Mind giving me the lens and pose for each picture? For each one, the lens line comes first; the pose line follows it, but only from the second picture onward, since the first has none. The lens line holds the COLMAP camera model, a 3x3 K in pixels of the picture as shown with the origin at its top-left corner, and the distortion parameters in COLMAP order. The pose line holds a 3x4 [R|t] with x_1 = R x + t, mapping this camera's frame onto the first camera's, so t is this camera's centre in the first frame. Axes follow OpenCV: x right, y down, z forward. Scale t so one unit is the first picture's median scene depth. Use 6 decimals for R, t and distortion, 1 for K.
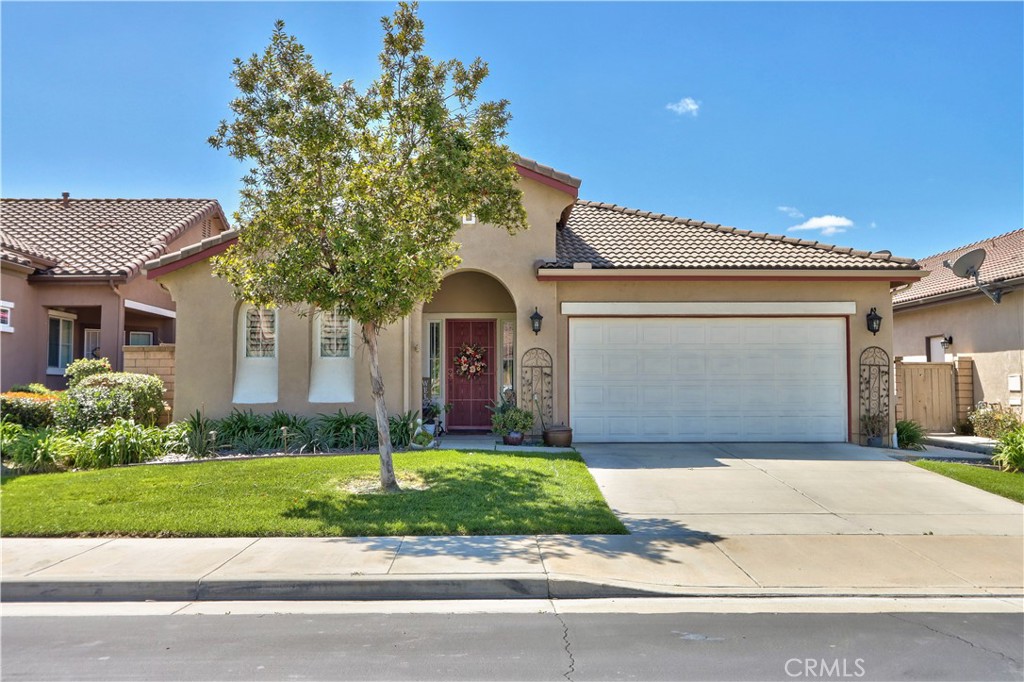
lens RADIAL K [[915.7, 0, 510.7], [0, 915.7, 343.8], [0, 0, 1]] dist [-0.014287, 0.056669]
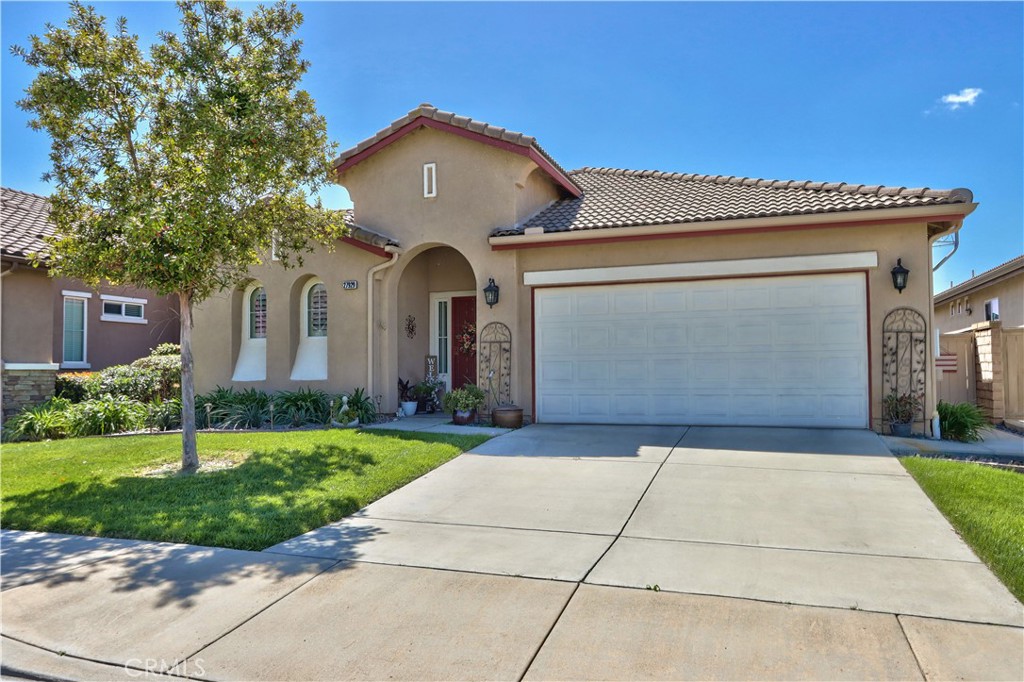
lens RADIAL K [[746.4, 0, 510.4], [0, 746.4, 339.3], [0, 0, 1]] dist [-0.008089, 0.011935]
pose [[0.930031, -0.021511, -0.366851, 0.318554], [0.024898, 0.999680, 0.004504, 0.019073], [0.366637, -0.013323, 0.930269, 0.283738]]
